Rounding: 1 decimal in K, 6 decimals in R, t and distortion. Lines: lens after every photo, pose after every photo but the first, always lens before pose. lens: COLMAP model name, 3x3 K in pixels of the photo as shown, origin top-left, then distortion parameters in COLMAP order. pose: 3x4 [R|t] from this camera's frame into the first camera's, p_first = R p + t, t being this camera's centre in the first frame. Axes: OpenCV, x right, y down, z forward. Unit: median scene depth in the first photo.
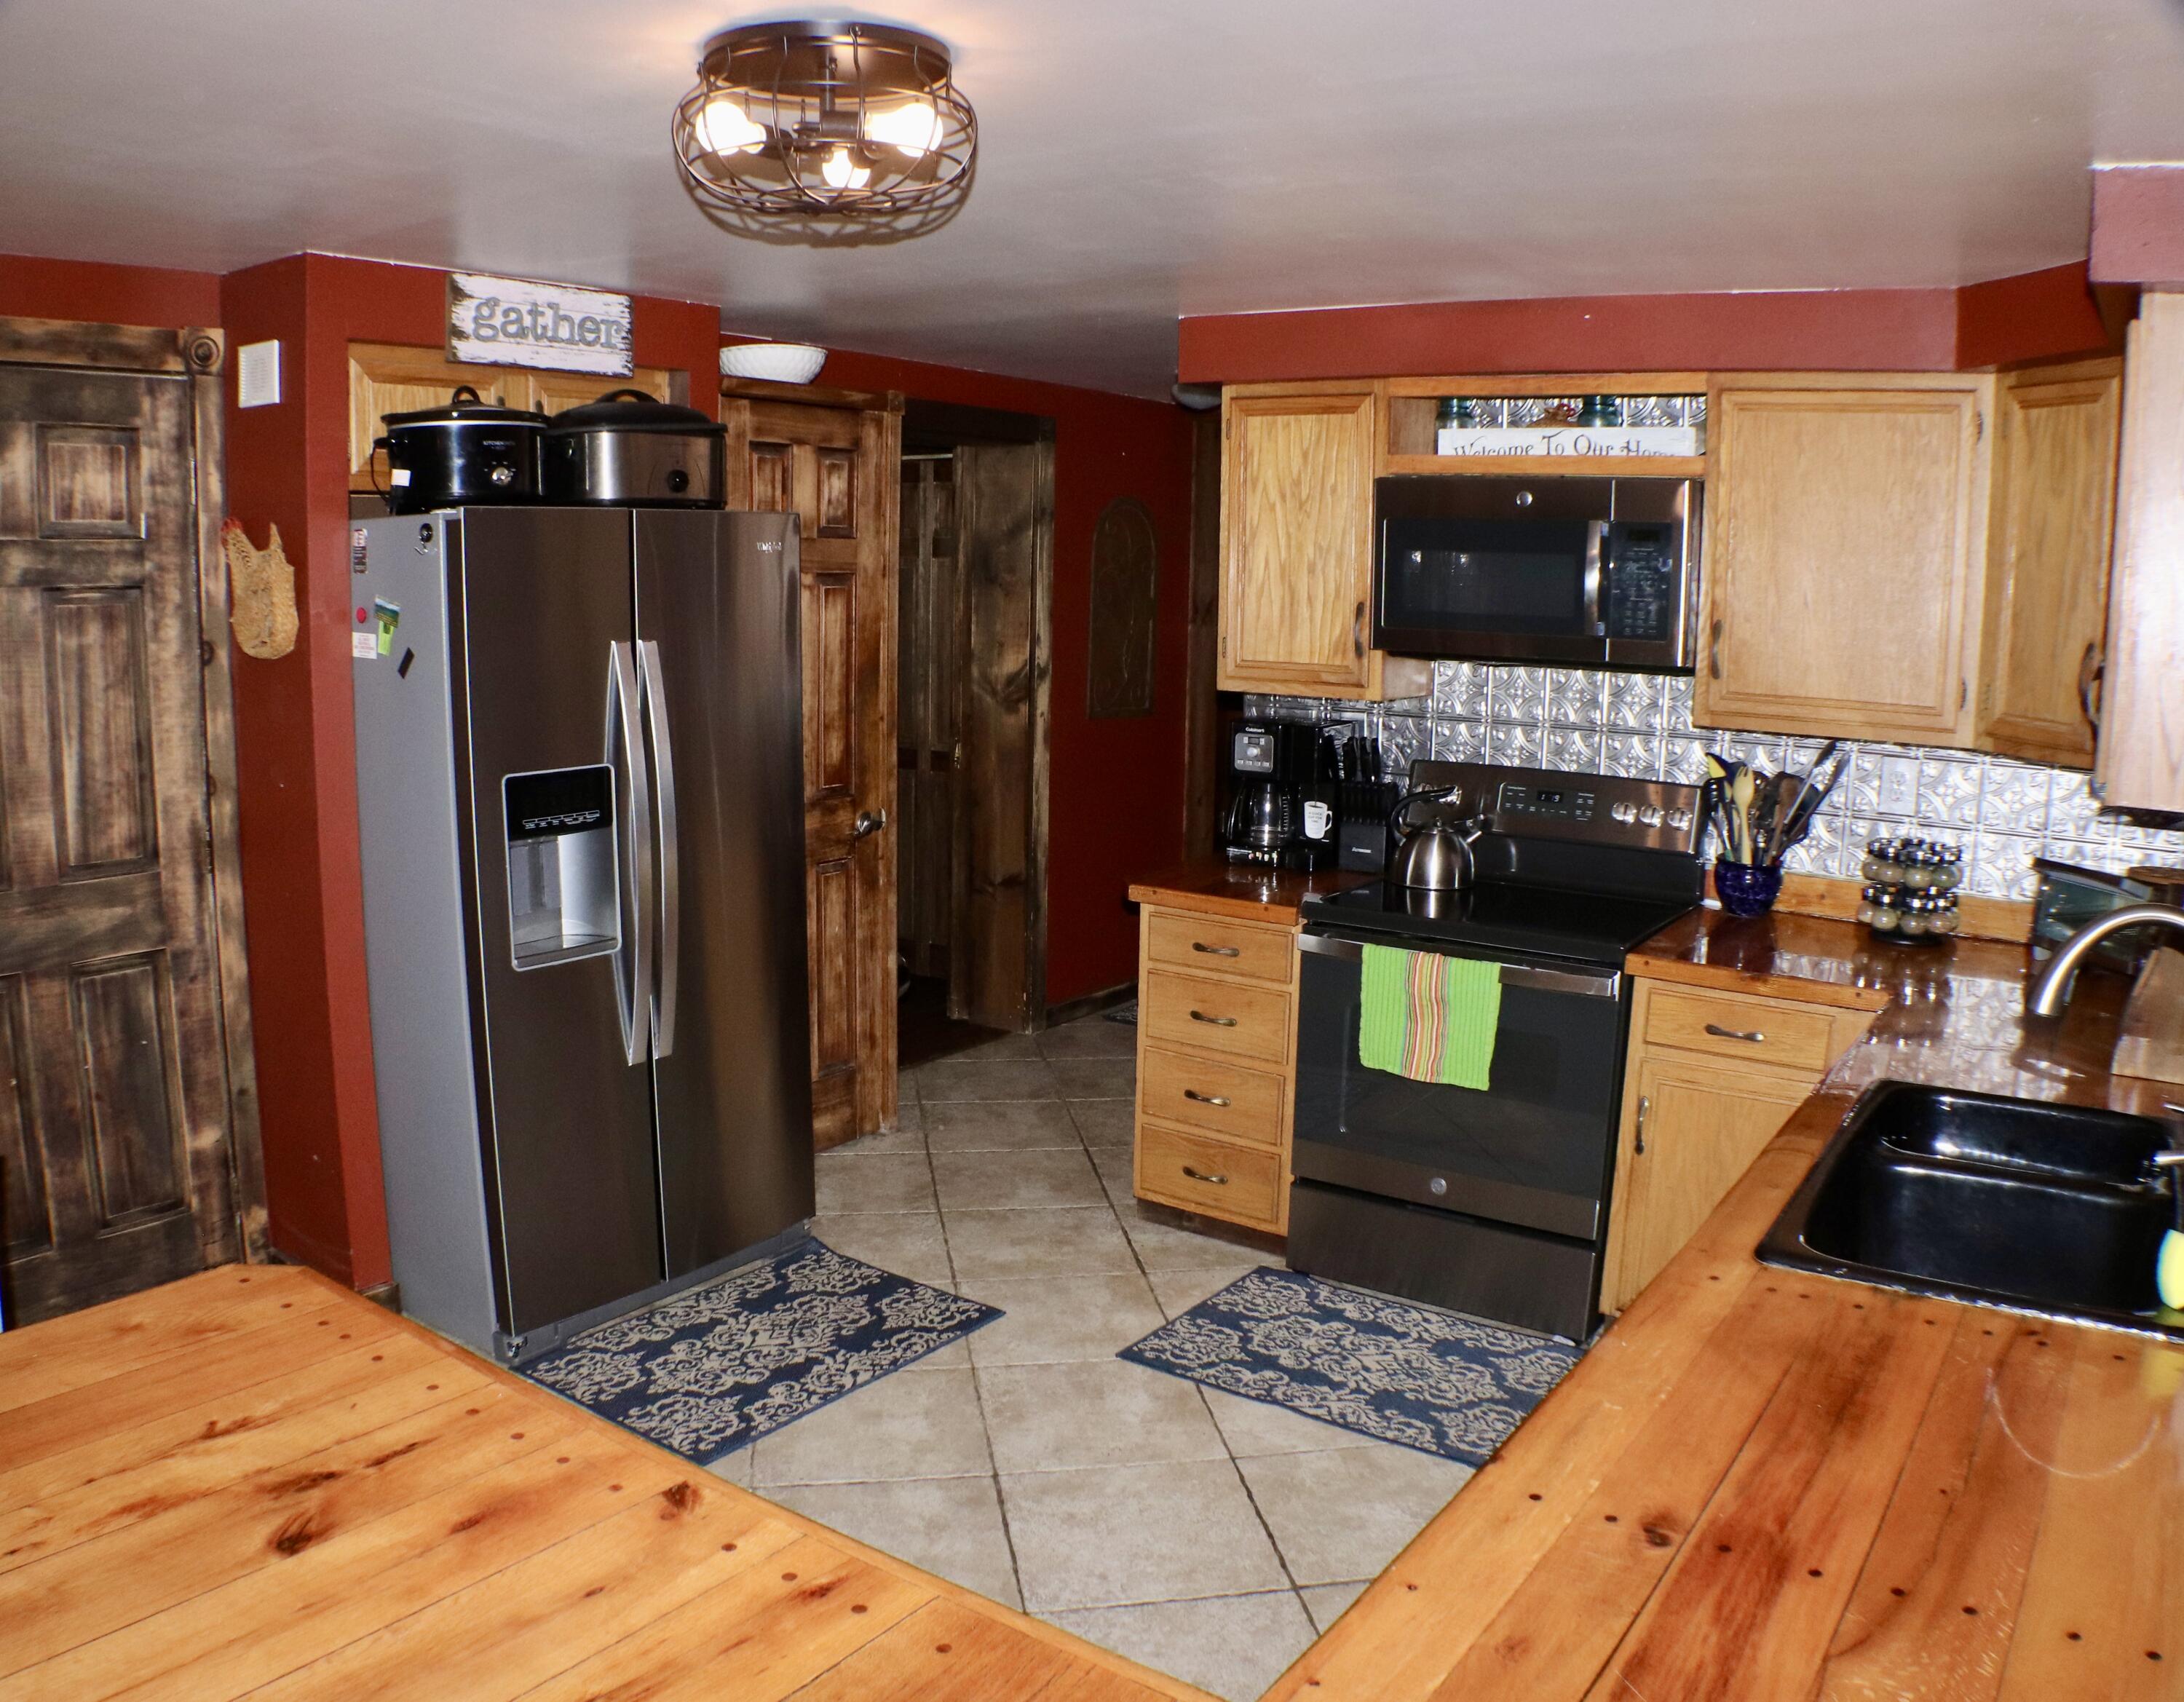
lens RADIAL K [[1760.1, 0, 1039.0], [0, 1760.1, 849.9], [0, 0, 1]] dist [-0.001946, 0.000197]
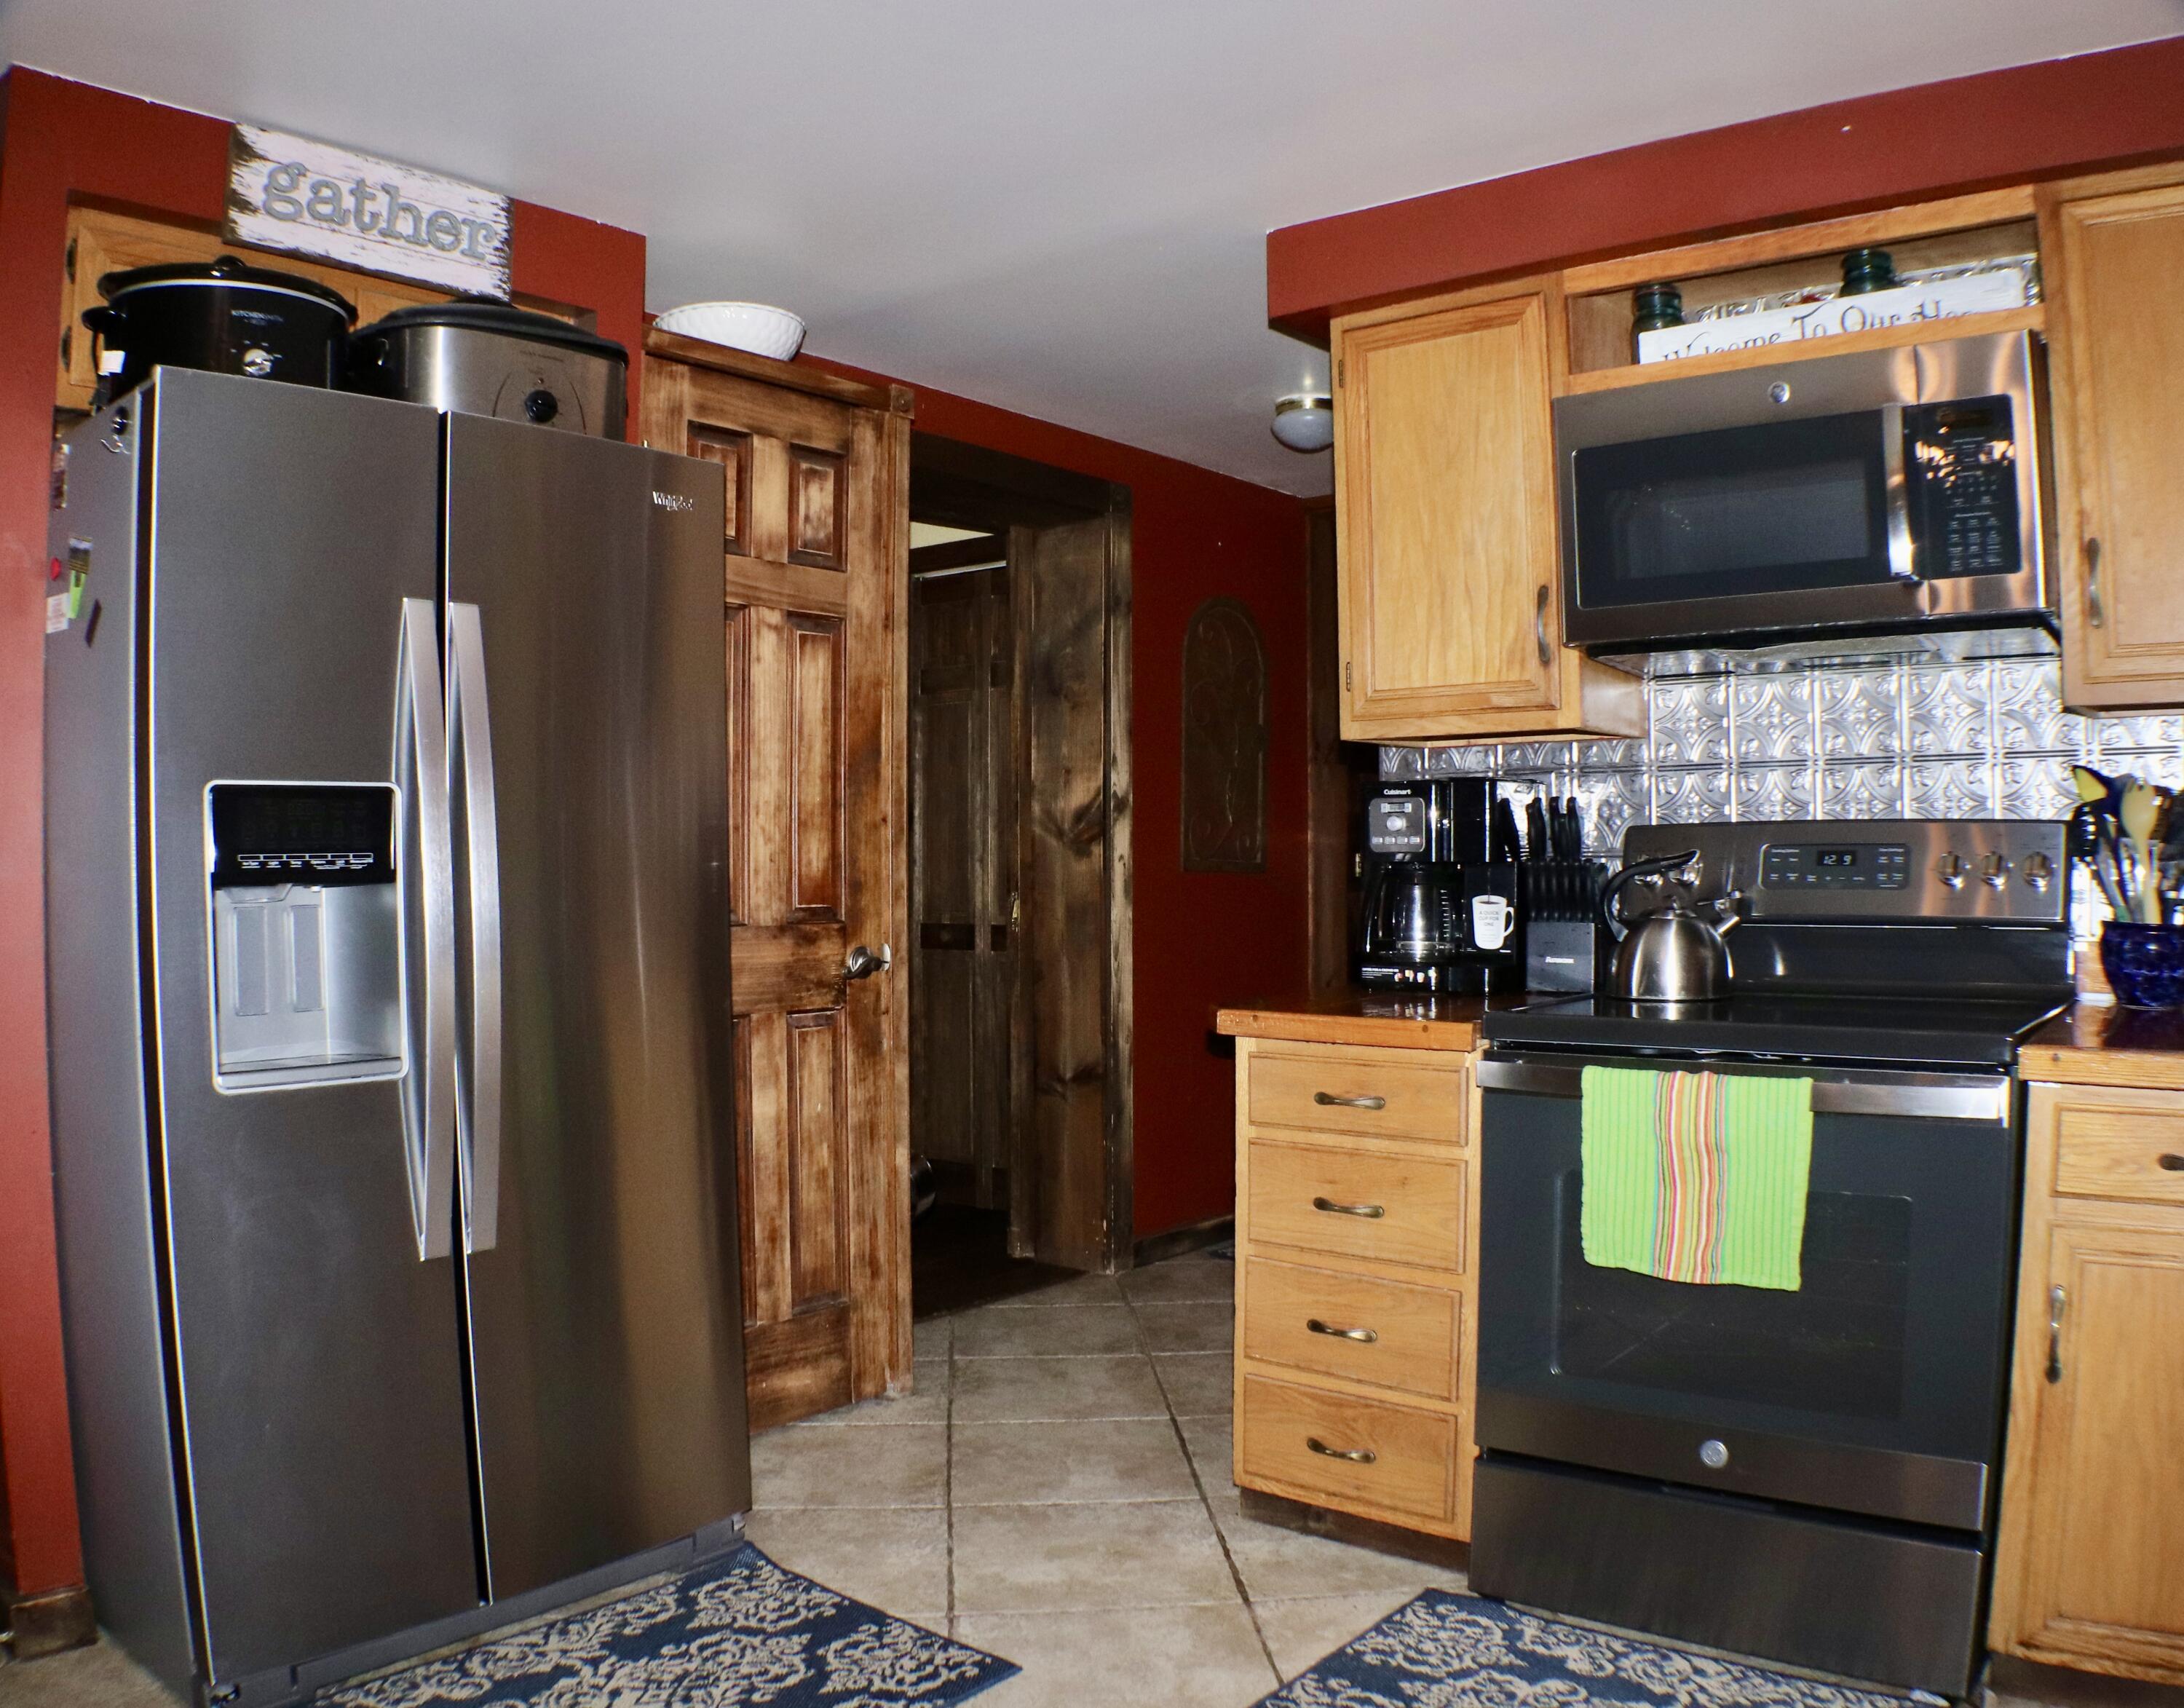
lens RADIAL K [[1803.7, 0, 1064.0], [0, 1803.7, 858.7], [0, 0, 1]] dist [-0.172940, 0.067083]
pose [[0.998216, -0.018367, -0.056815, 0.033839], [0.009650, 0.988633, -0.150041, 0.066591], [0.058925, 0.149225, 0.987046, 0.322679]]
